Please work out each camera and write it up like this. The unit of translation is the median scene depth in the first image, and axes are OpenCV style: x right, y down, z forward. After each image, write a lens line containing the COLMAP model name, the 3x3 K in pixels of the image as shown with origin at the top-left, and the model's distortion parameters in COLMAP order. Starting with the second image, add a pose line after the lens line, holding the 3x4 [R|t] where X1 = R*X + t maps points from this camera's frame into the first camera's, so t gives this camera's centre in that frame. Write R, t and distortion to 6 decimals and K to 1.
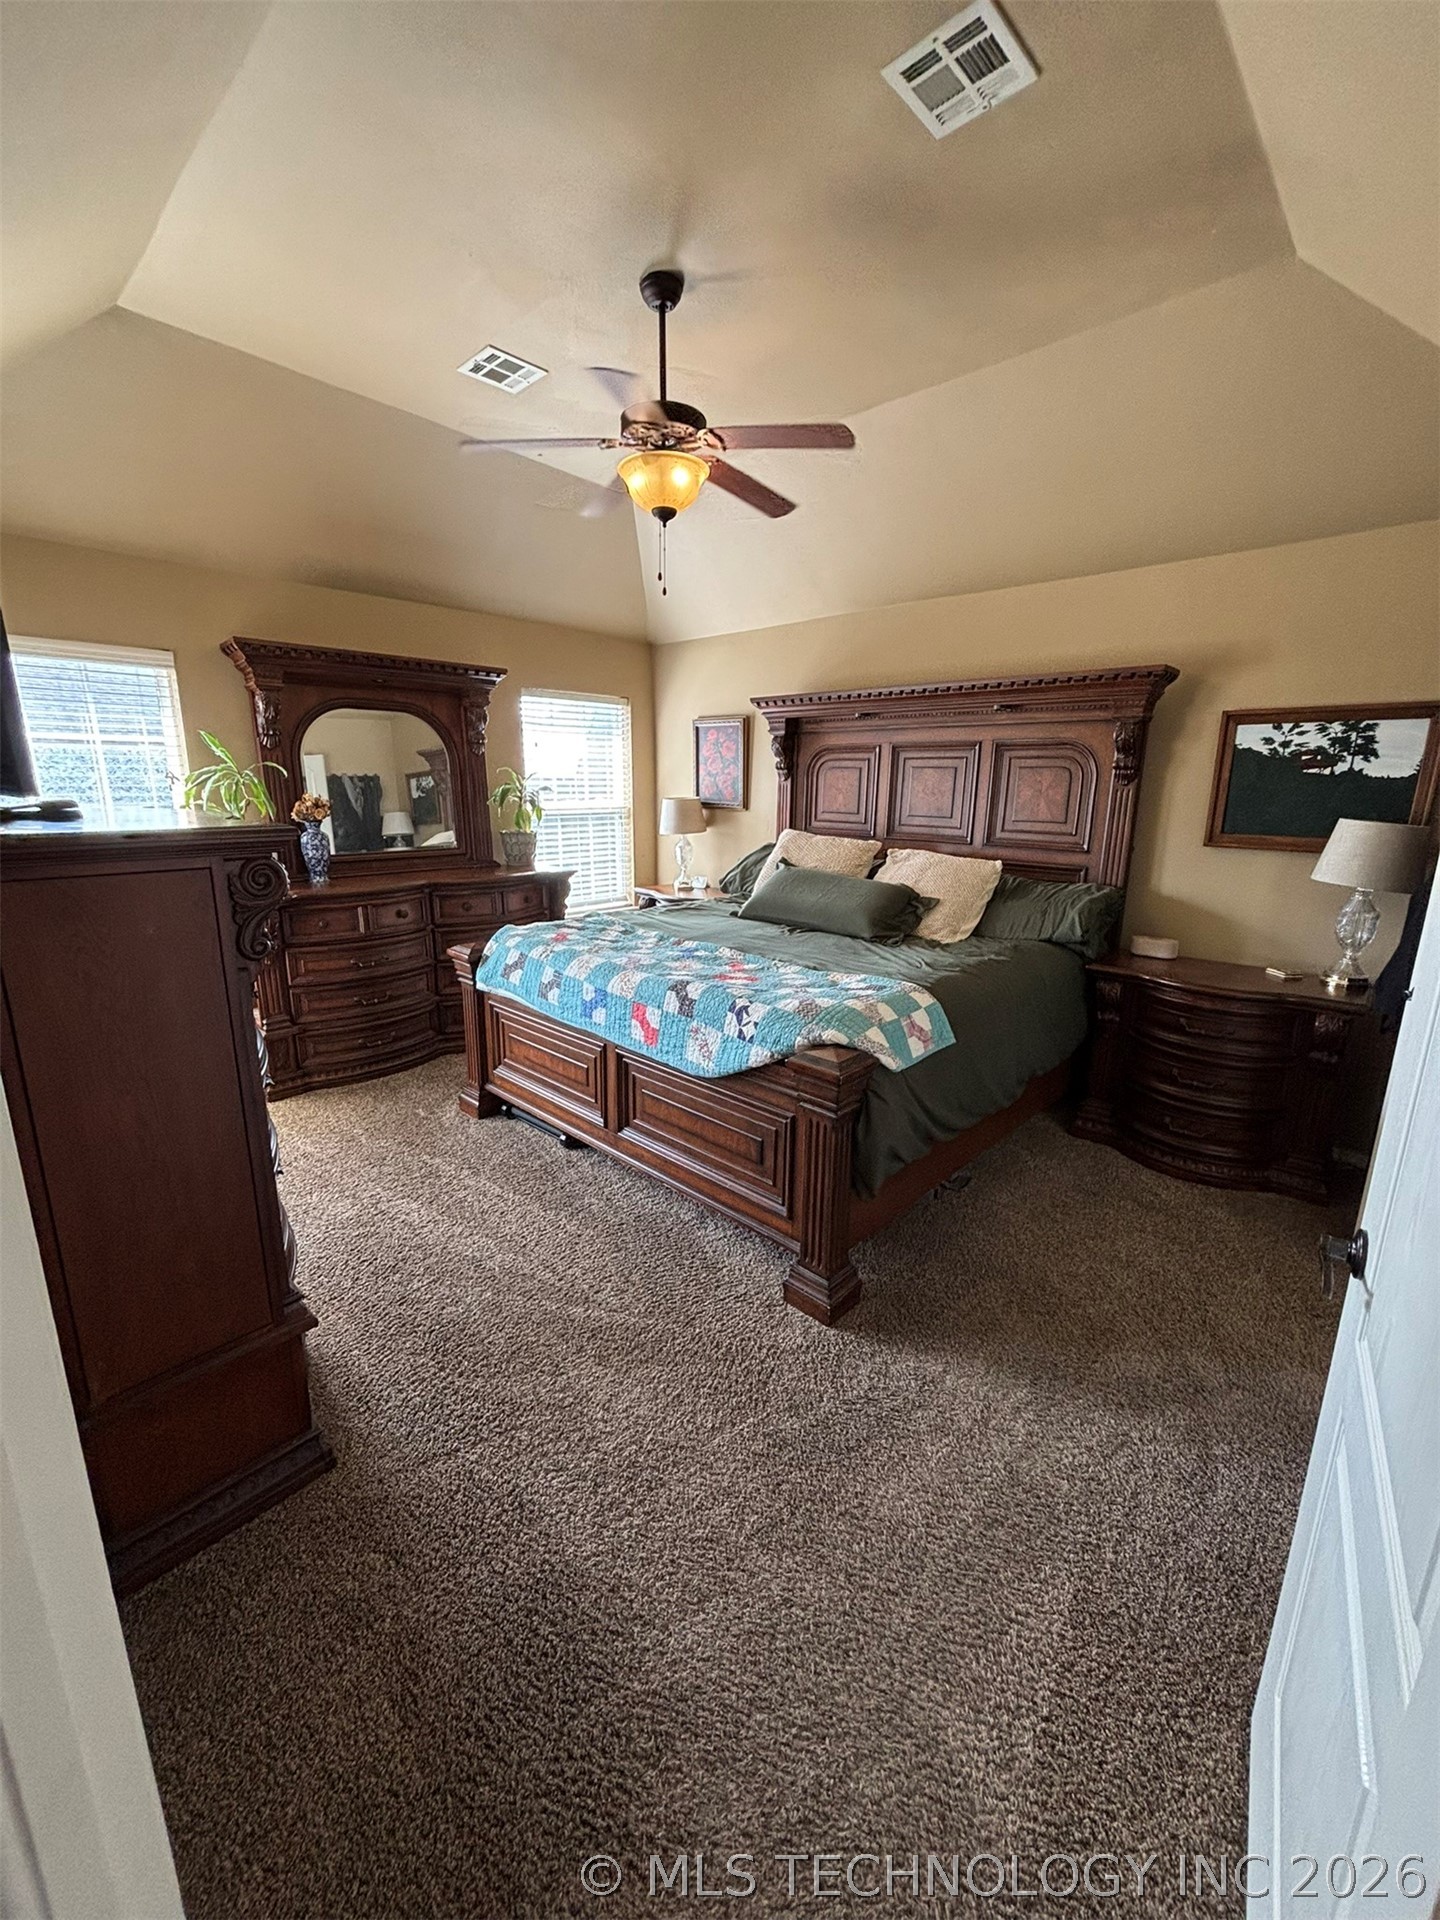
lens RADIAL K [[767.9, 0, 715.9], [0, 767.9, 963.2], [0, 0, 1]] dist [-0.009006, 0.003541]
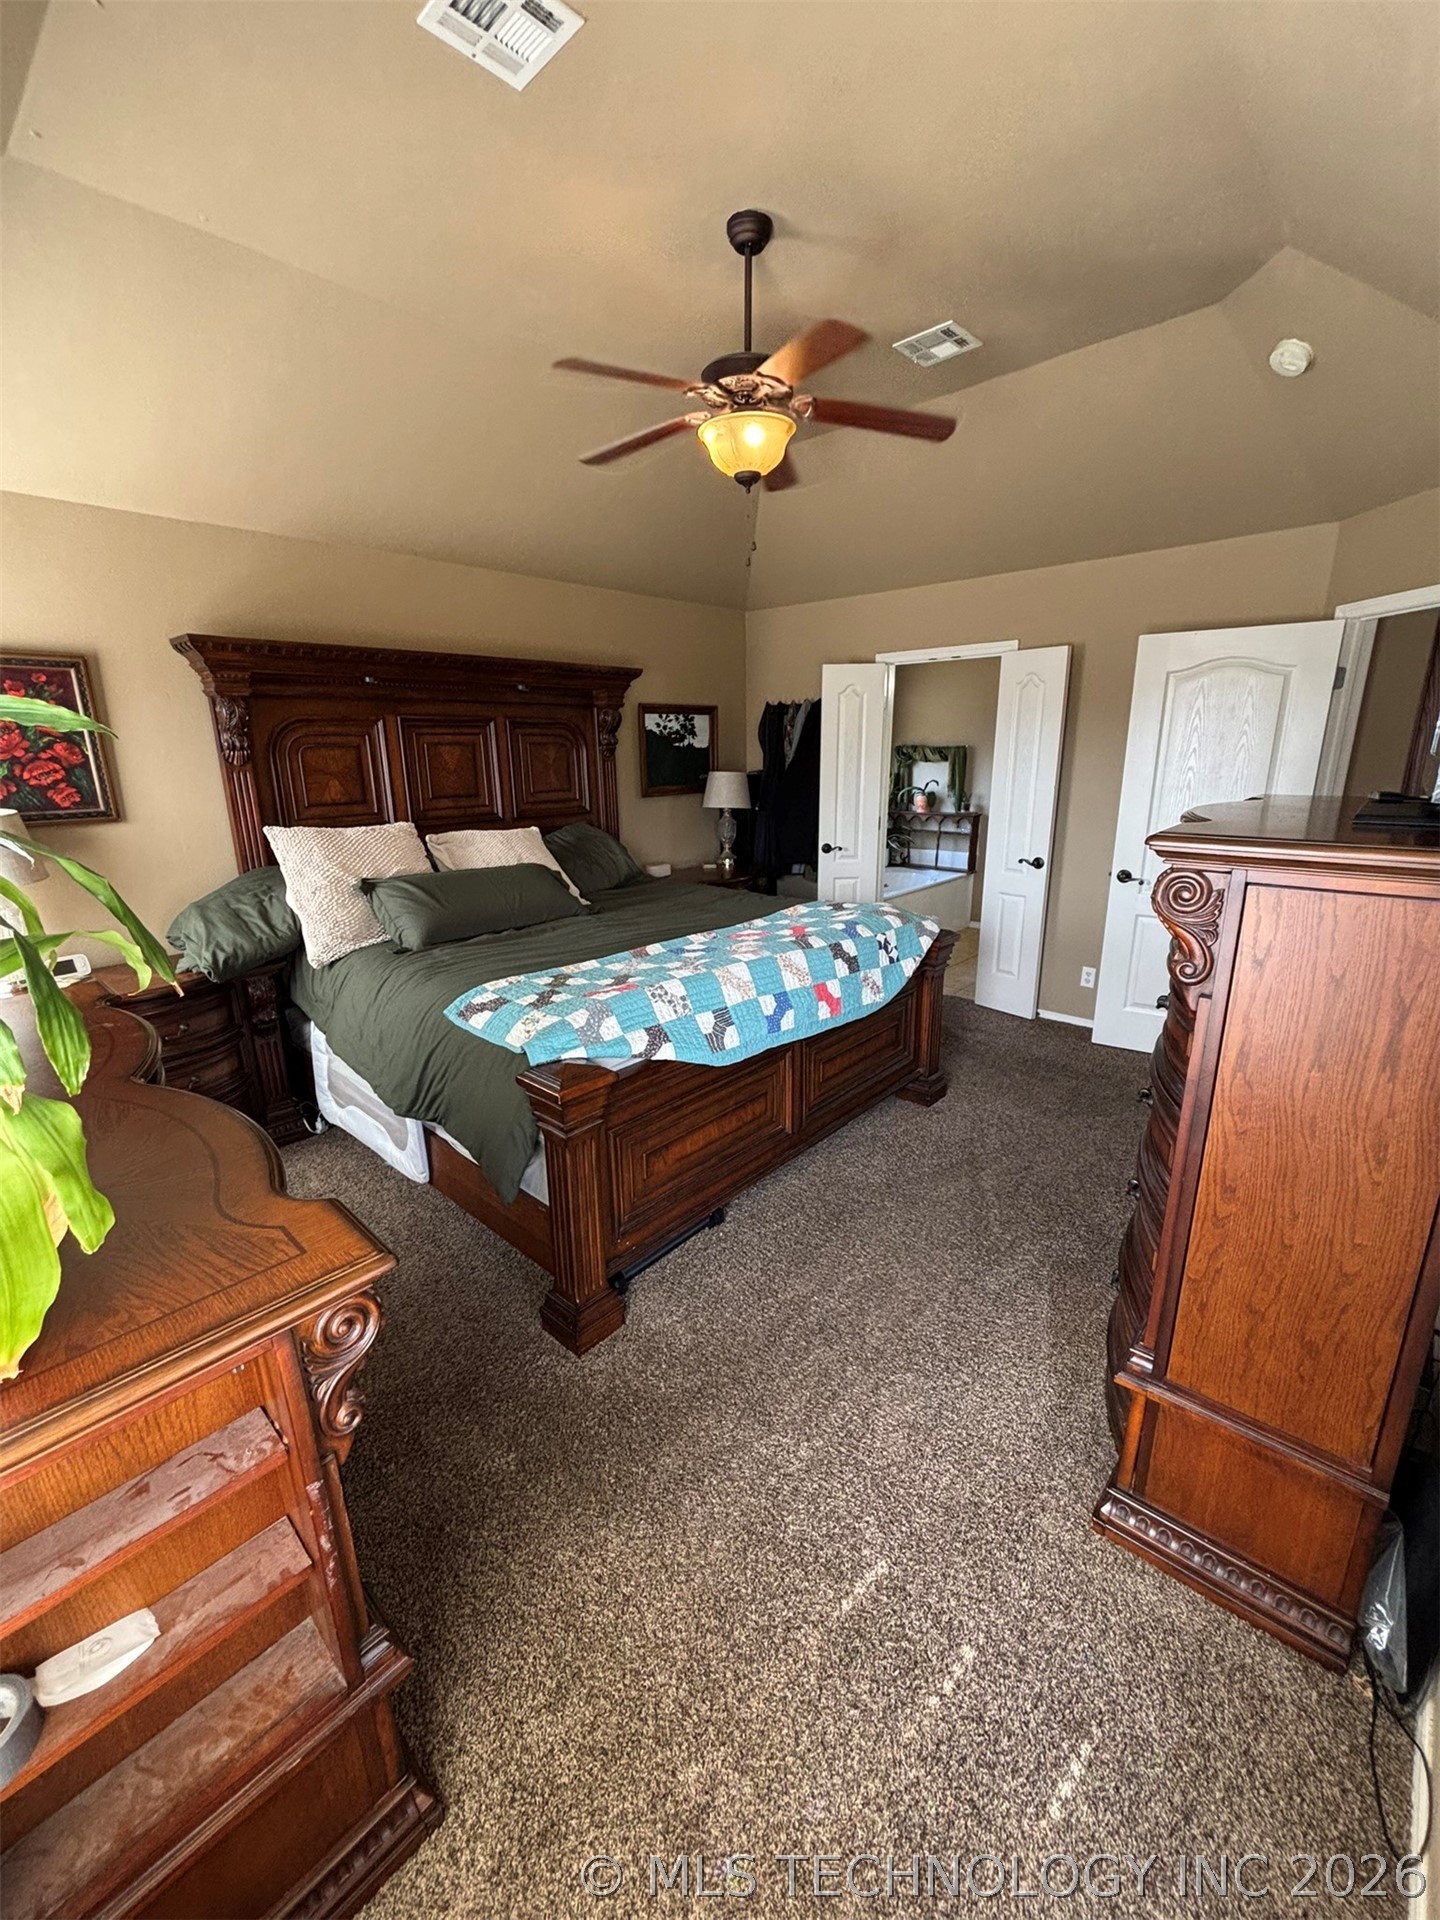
lens RADIAL K [[787.0, 0, 717.1], [0, 787.0, 956.0], [0, 0, 1]] dist [0.000087, 0.000045]
pose [[0.039886, -0.276170, 0.960281, -0.934745], [0.234490, 0.936794, 0.259675, -0.245564], [-0.971300, 0.214819, 0.102124, 0.846676]]
